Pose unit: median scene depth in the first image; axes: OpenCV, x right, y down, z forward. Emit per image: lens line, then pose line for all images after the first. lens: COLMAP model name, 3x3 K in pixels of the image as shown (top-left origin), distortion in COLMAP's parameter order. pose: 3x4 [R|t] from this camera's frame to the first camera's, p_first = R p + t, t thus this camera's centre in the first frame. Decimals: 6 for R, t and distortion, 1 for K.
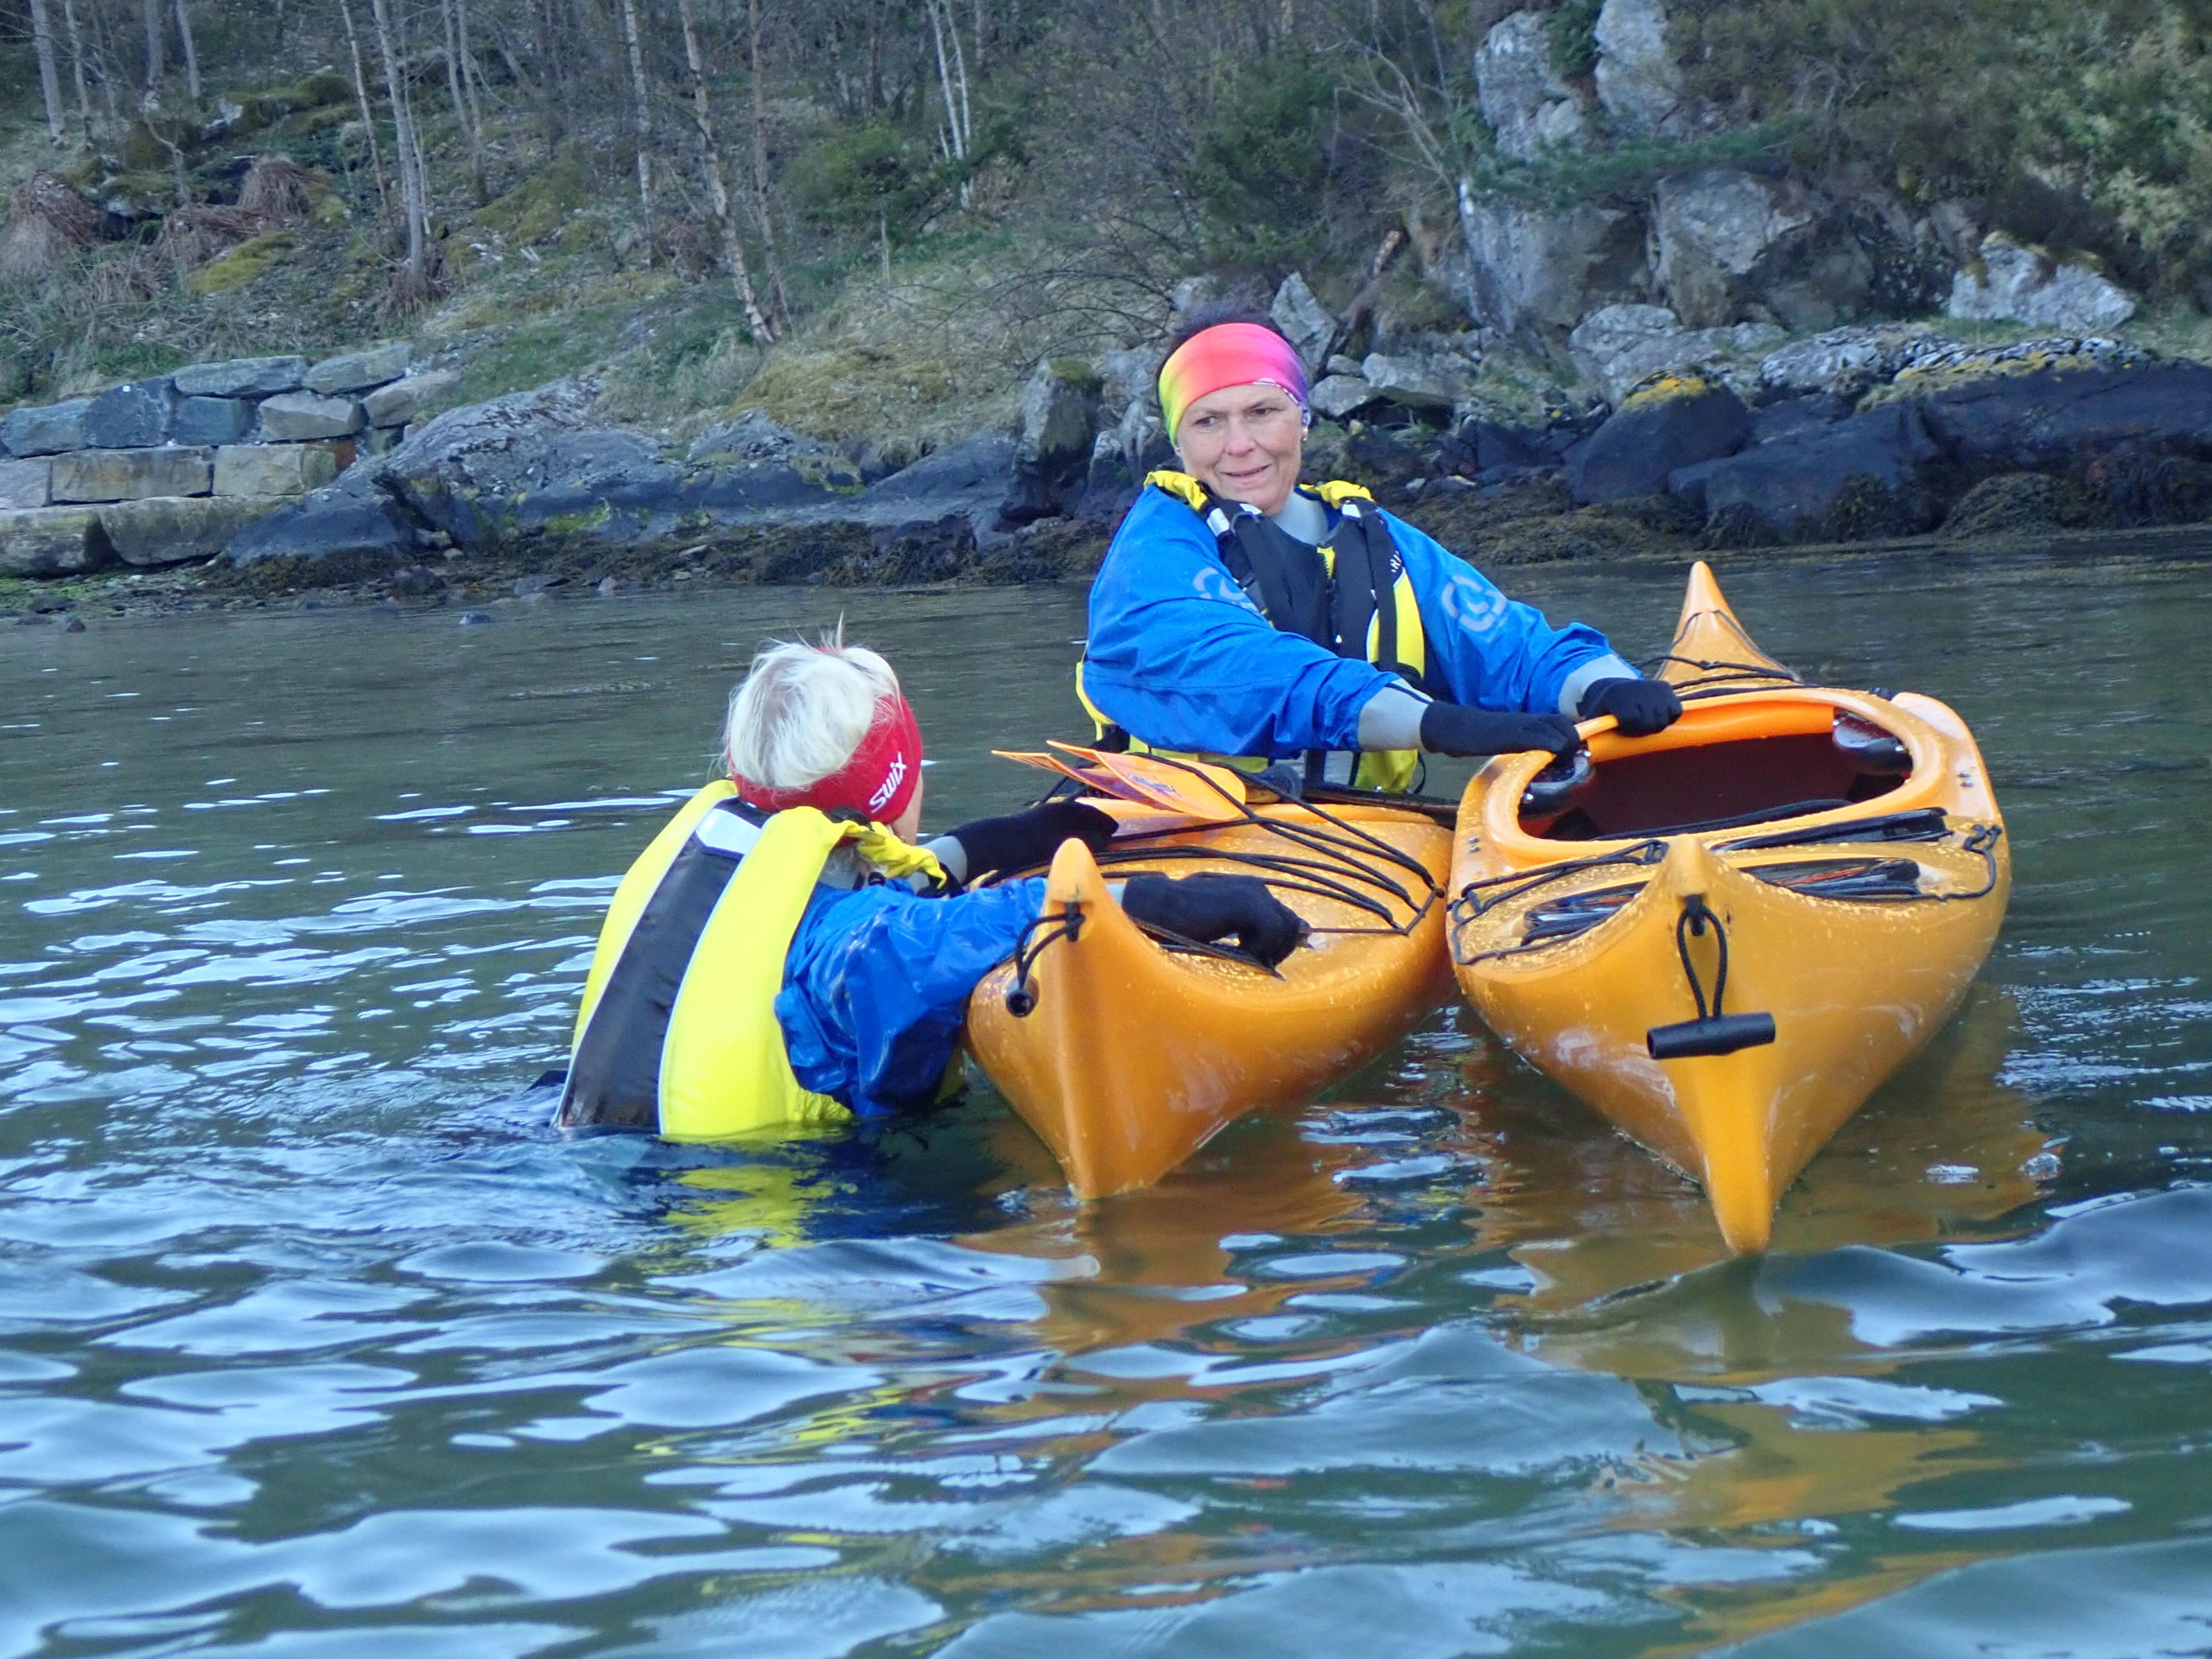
lens RADIAL K [[5909.3, 0, 1104.4], [0, 5909.3, 832.3], [0, 0, 1]] dist [0.024501, 0.000000]
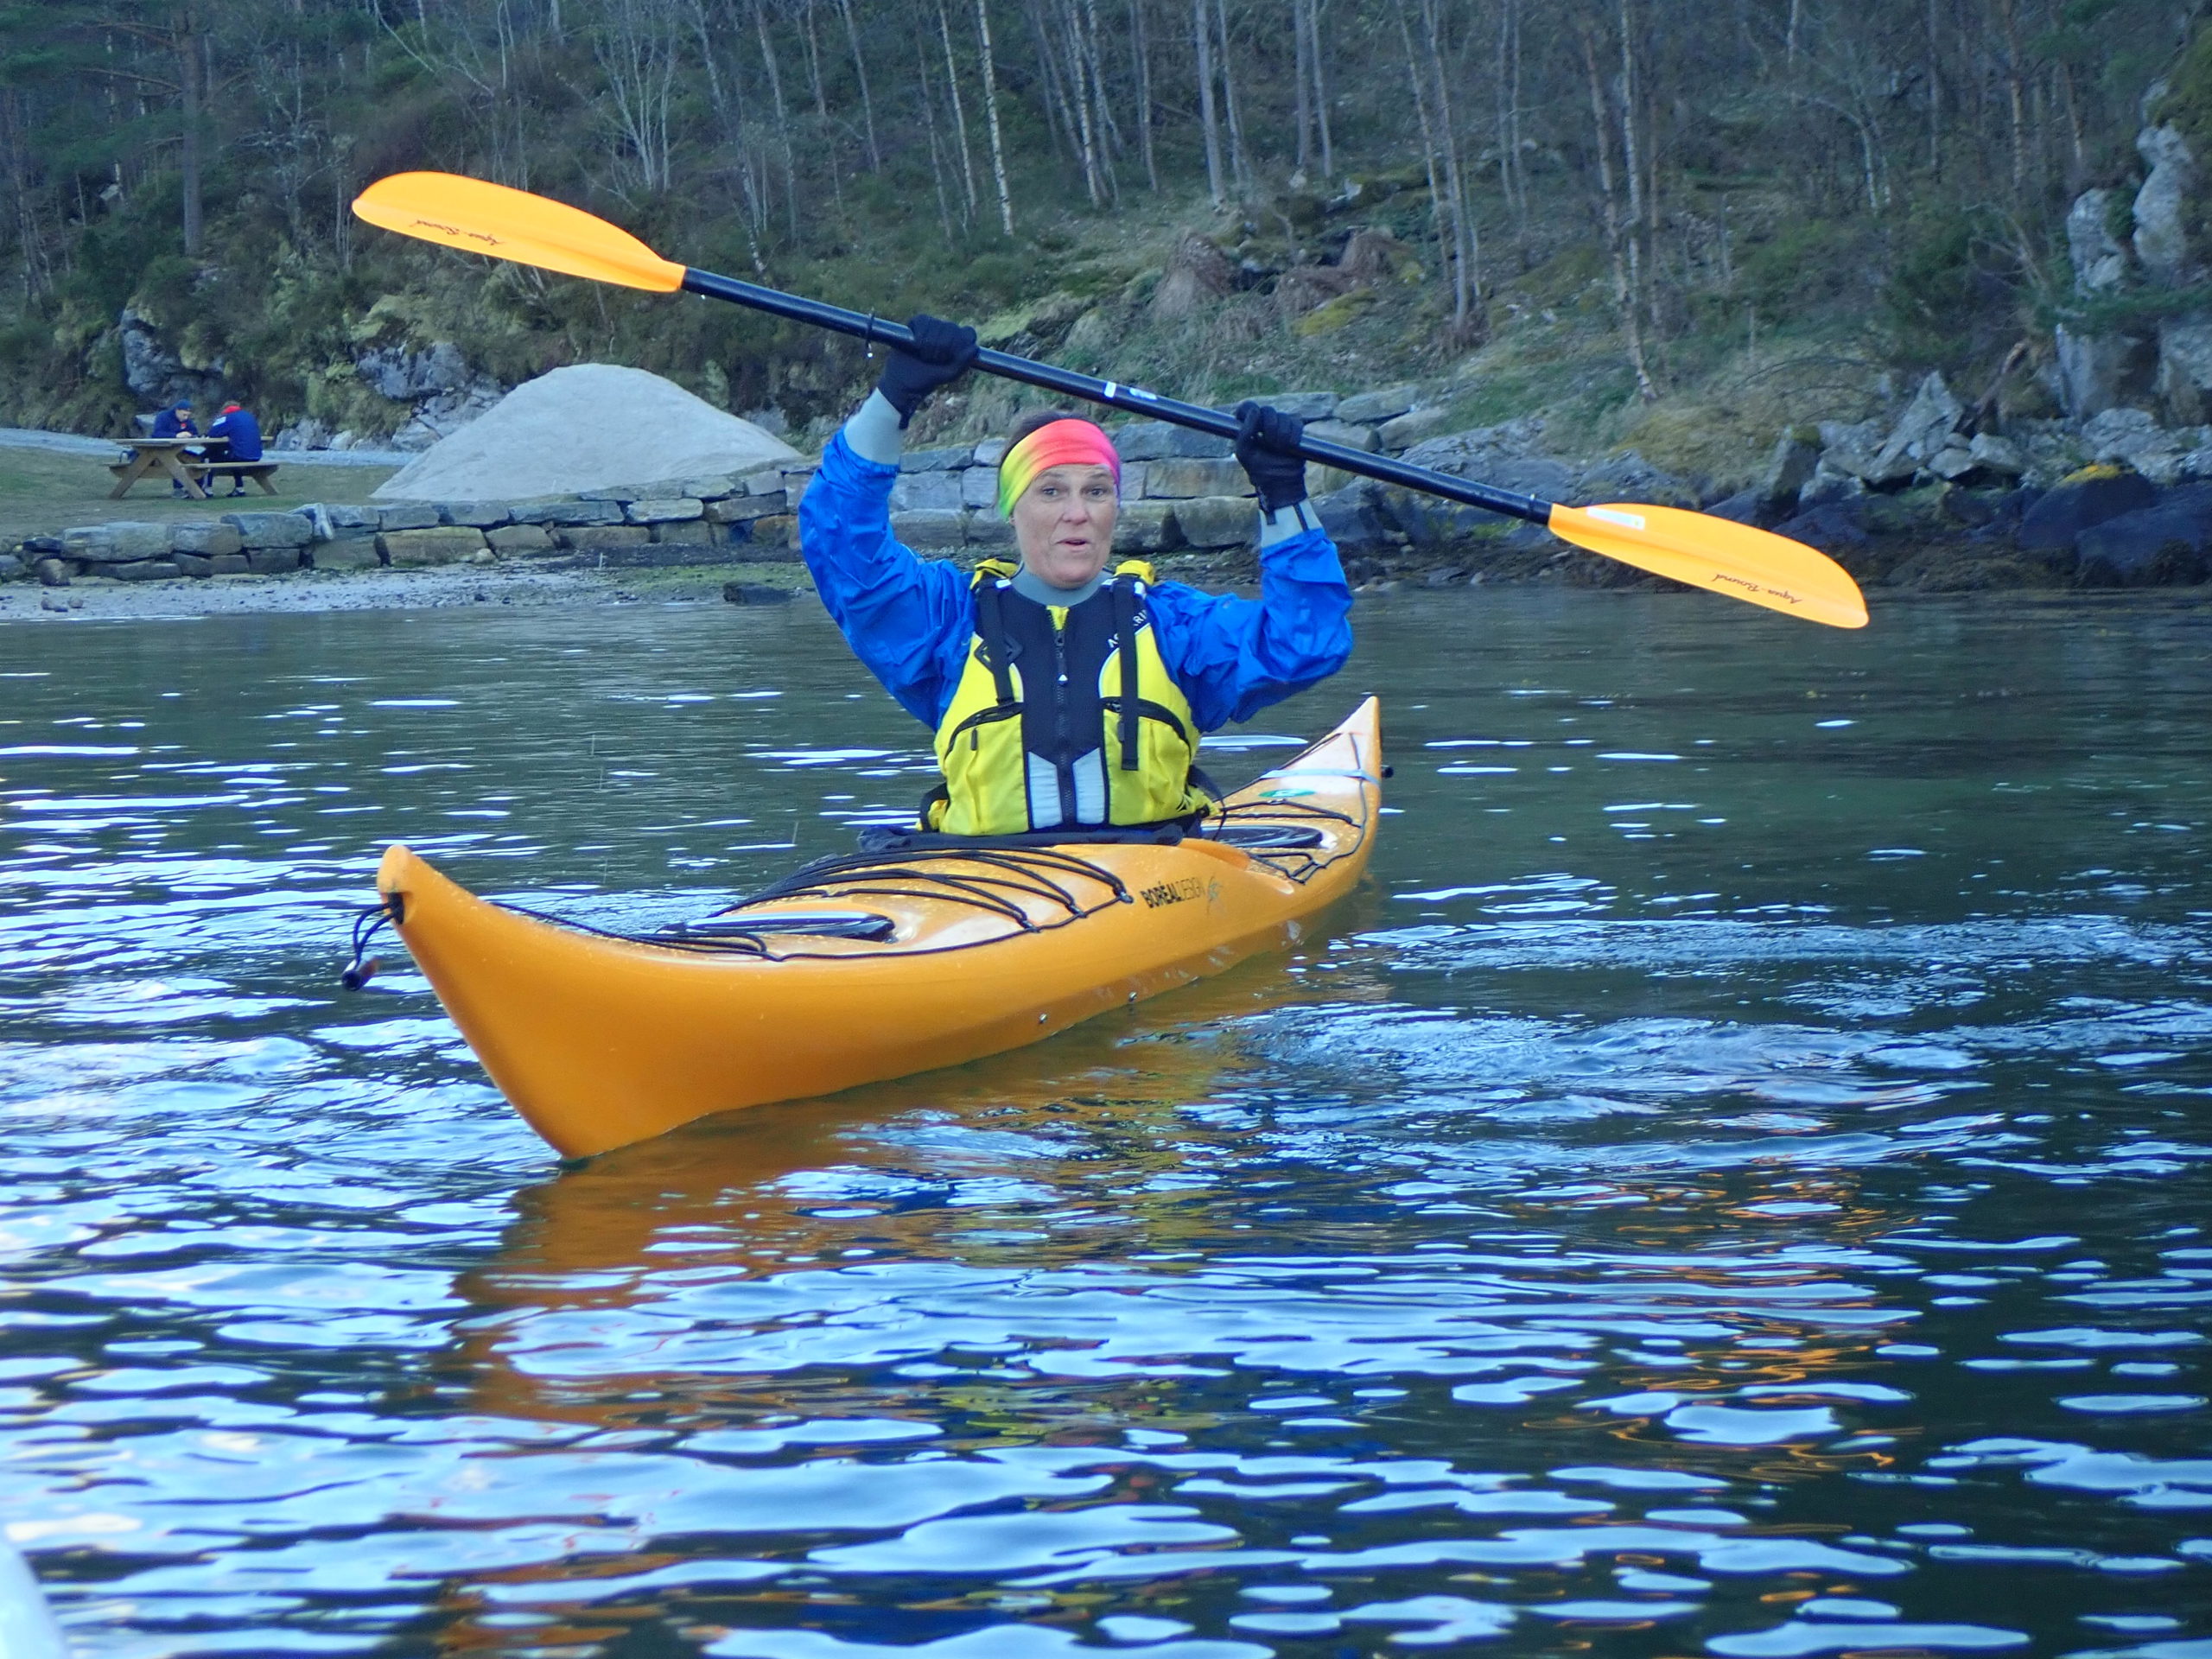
lens RADIAL K [[5324.4, 0, 1117.5], [0, 5324.4, 831.8], [0, 0, 1]] dist [-0.022070, 0.000000]
pose [[0.974110, 0.053096, -0.219753, 0.082861], [-0.051471, 0.998588, 0.013117, 0.003531], [0.220139, -0.001467, 0.975467, -0.162139]]
